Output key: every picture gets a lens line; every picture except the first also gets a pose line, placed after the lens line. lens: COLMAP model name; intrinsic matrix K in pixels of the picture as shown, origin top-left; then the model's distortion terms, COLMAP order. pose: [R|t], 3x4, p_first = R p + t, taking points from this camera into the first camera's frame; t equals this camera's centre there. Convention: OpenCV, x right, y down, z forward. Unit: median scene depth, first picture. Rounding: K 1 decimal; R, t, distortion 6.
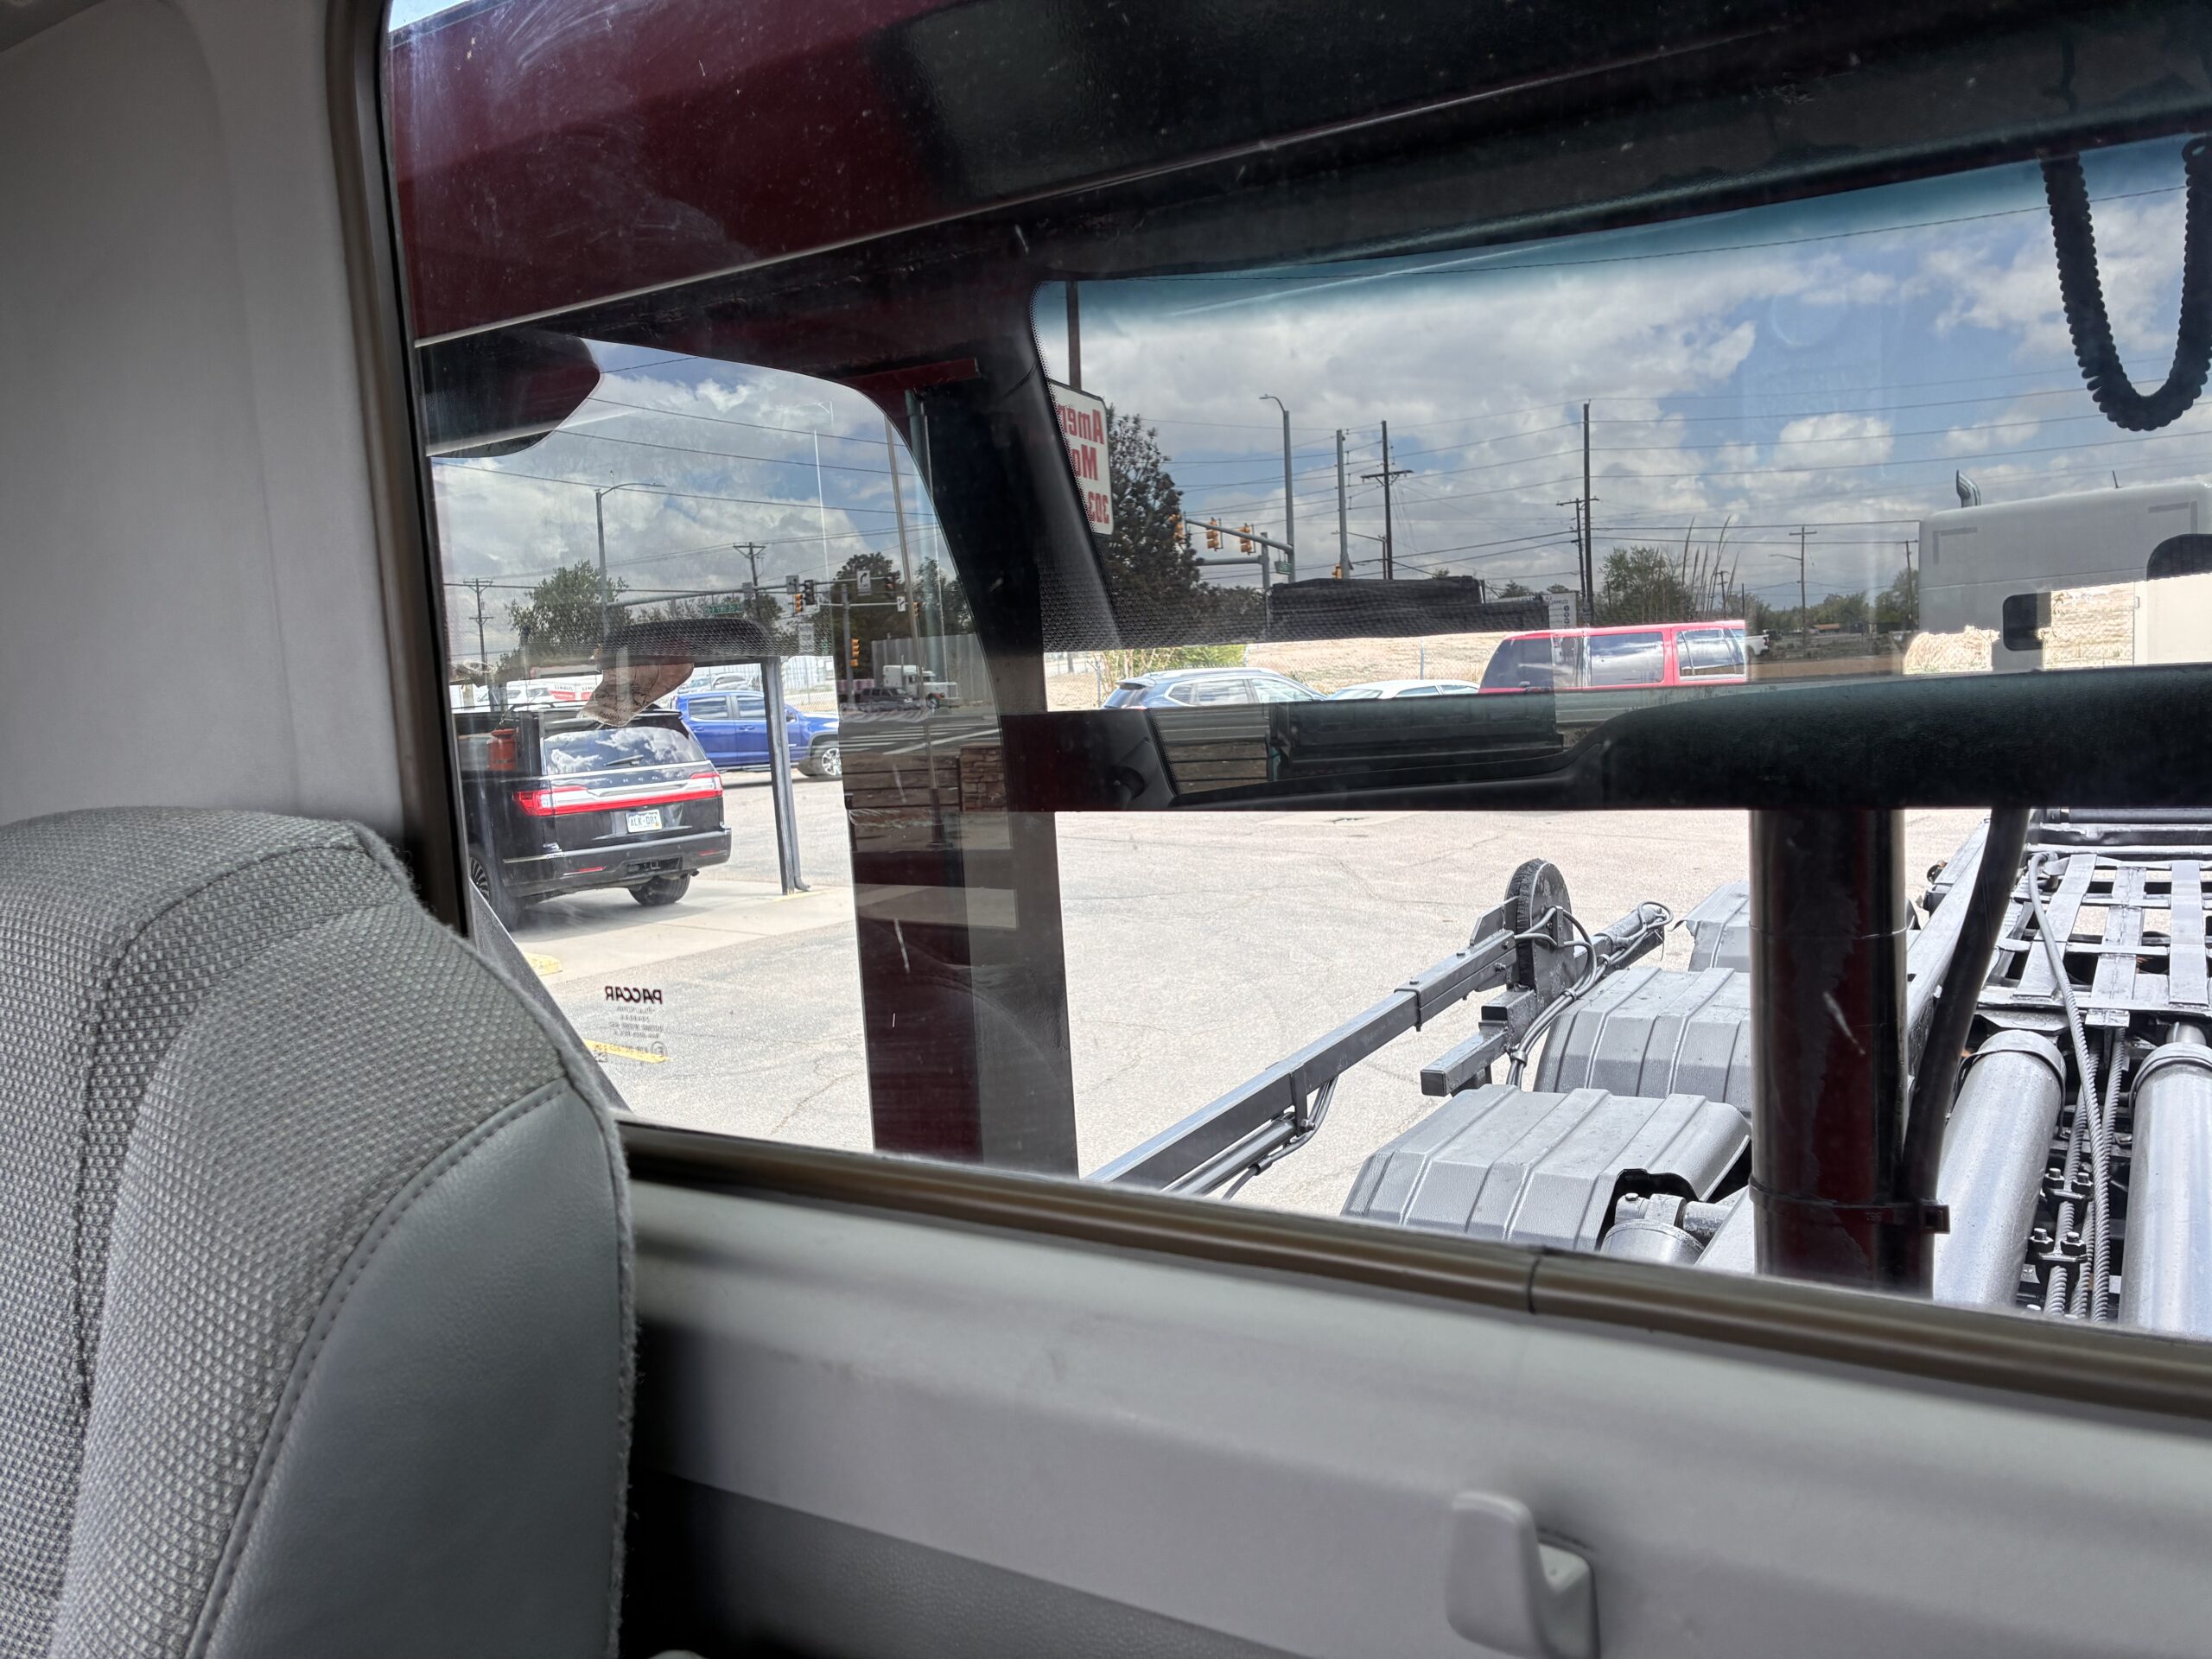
lens RADIAL K [[1653.1, 0, 1106.0], [0, 1653.1, 829.5], [0, 0, 1]] dist [0.050250, -0.085262]
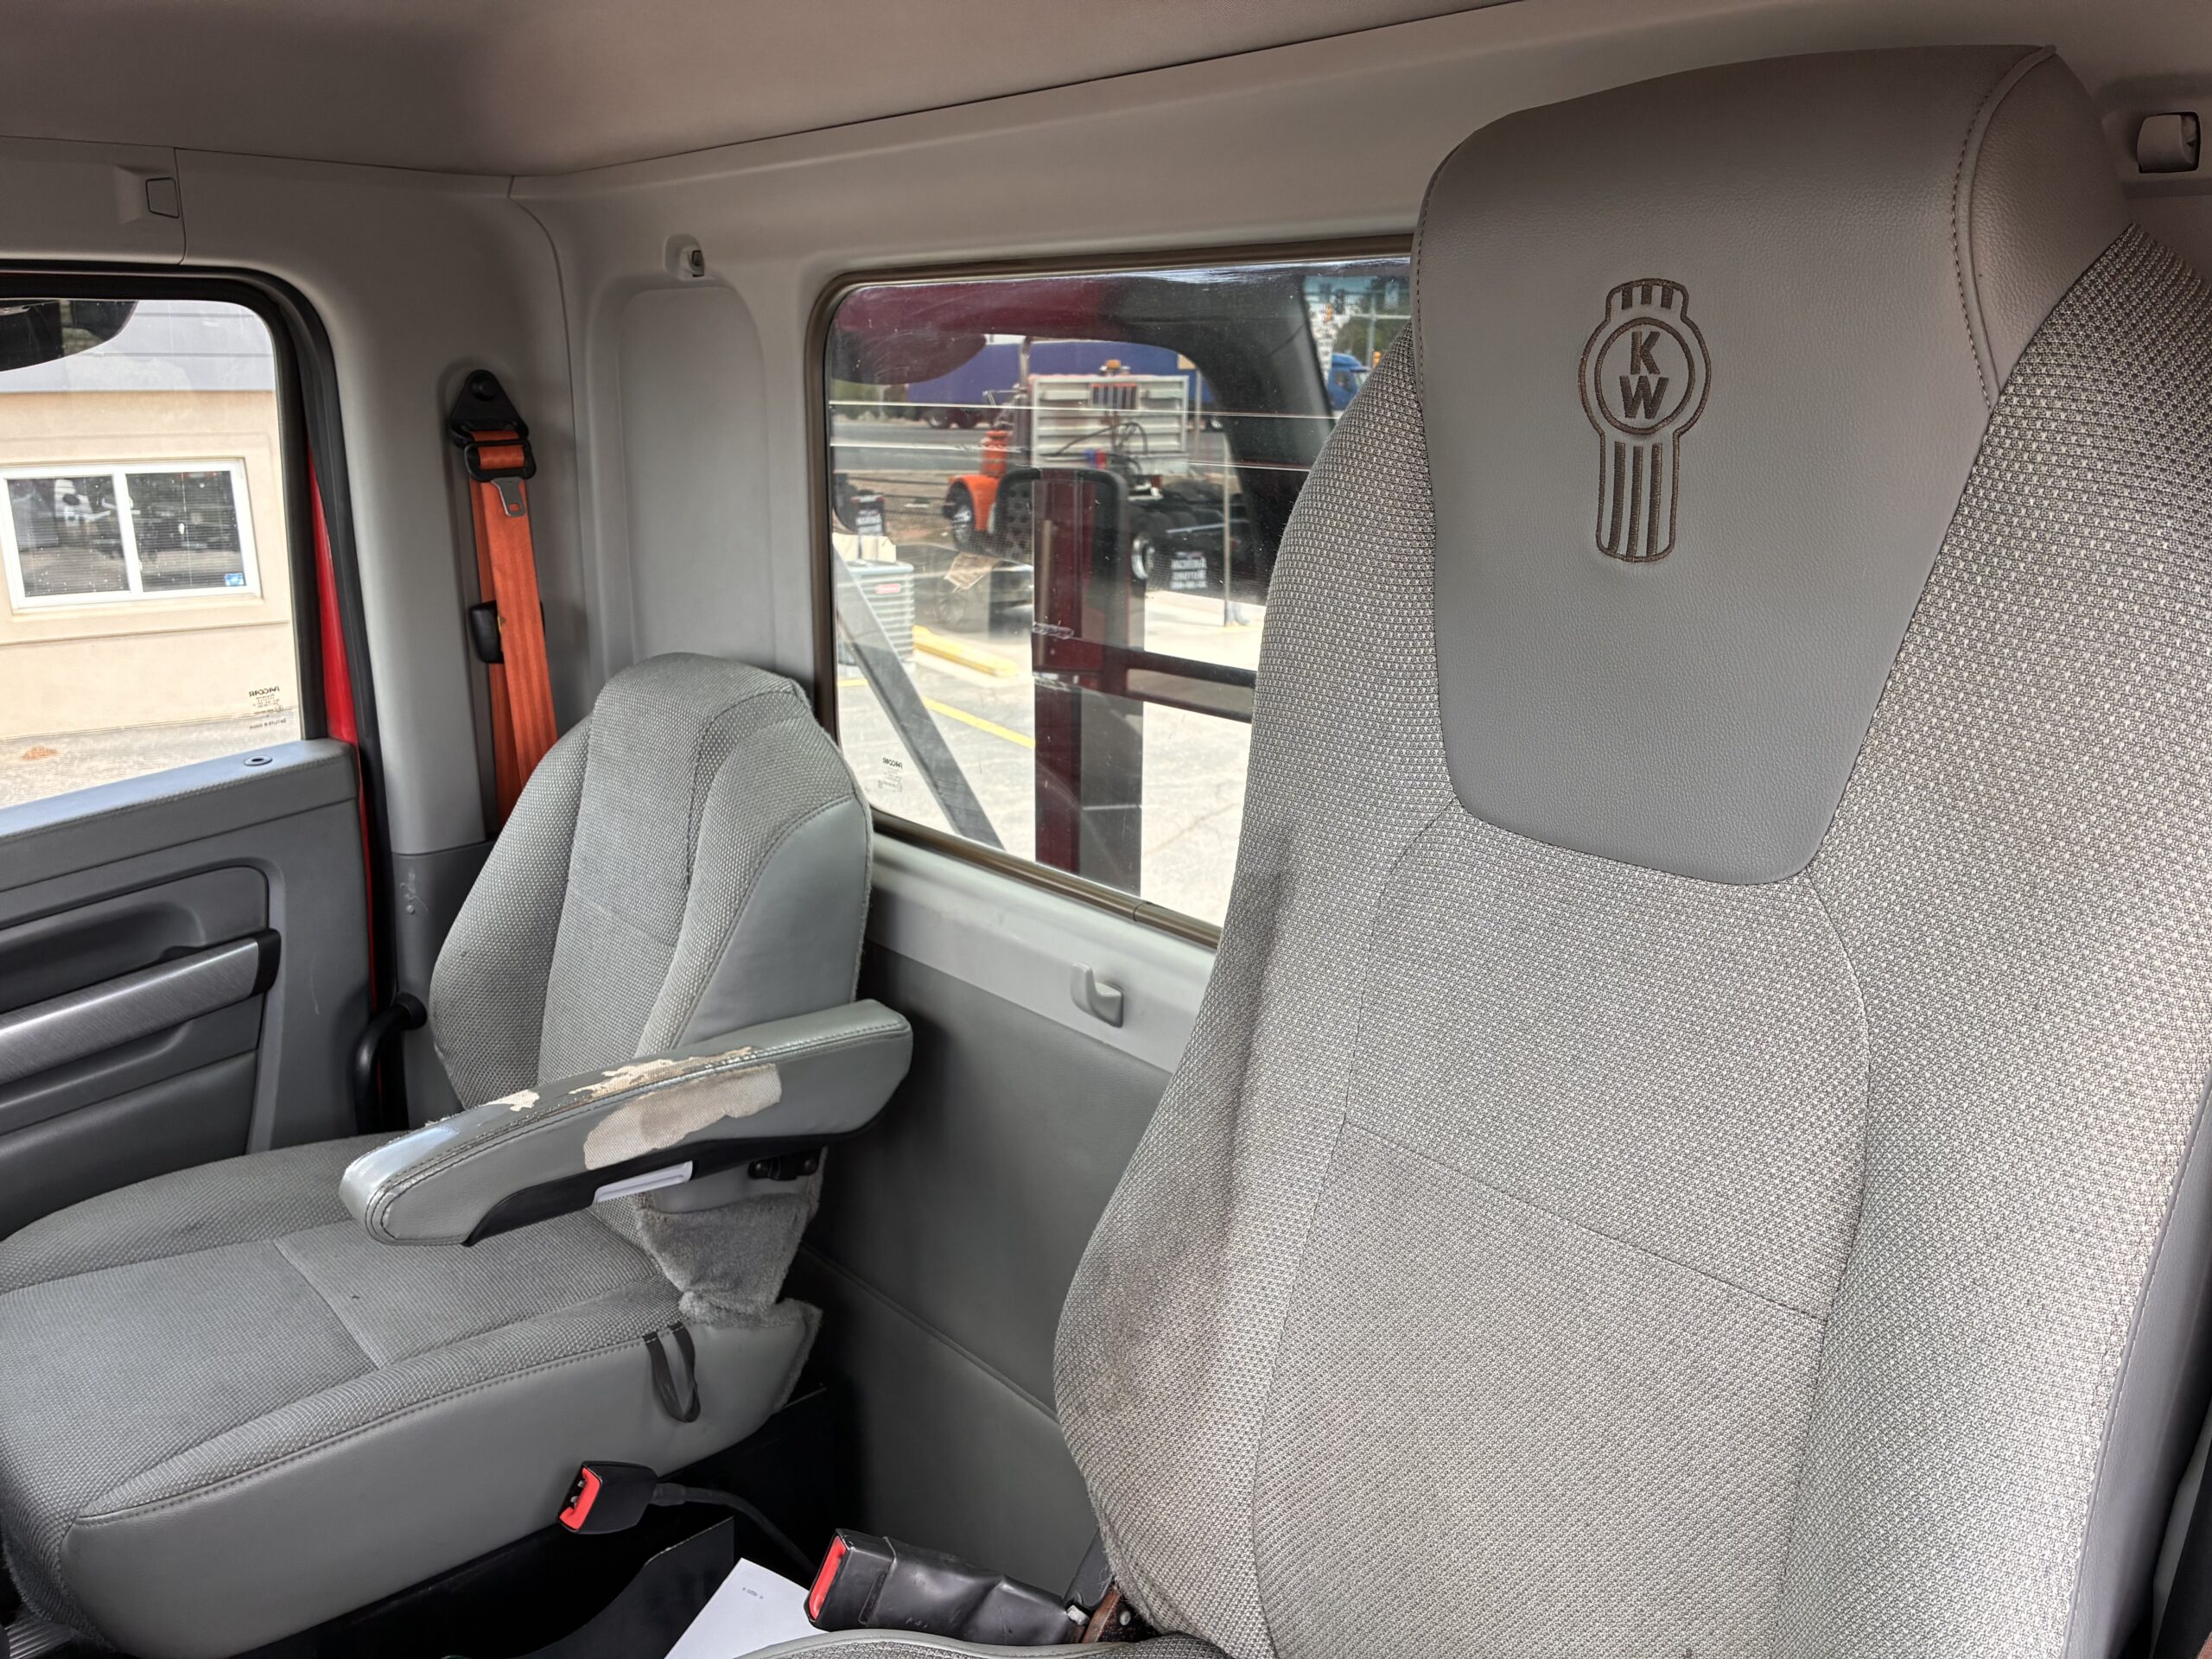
lens RADIAL K [[1653.1, 0, 1106.0], [0, 1653.1, 829.5], [0, 0, 1]] dist [0.050250, -0.085262]
pose [[0.955383, 0.143841, -0.257979, 0.079440], [-0.100547, 0.979626, 0.173851, -0.031198], [0.277730, -0.140155, 0.950380, -0.149702]]
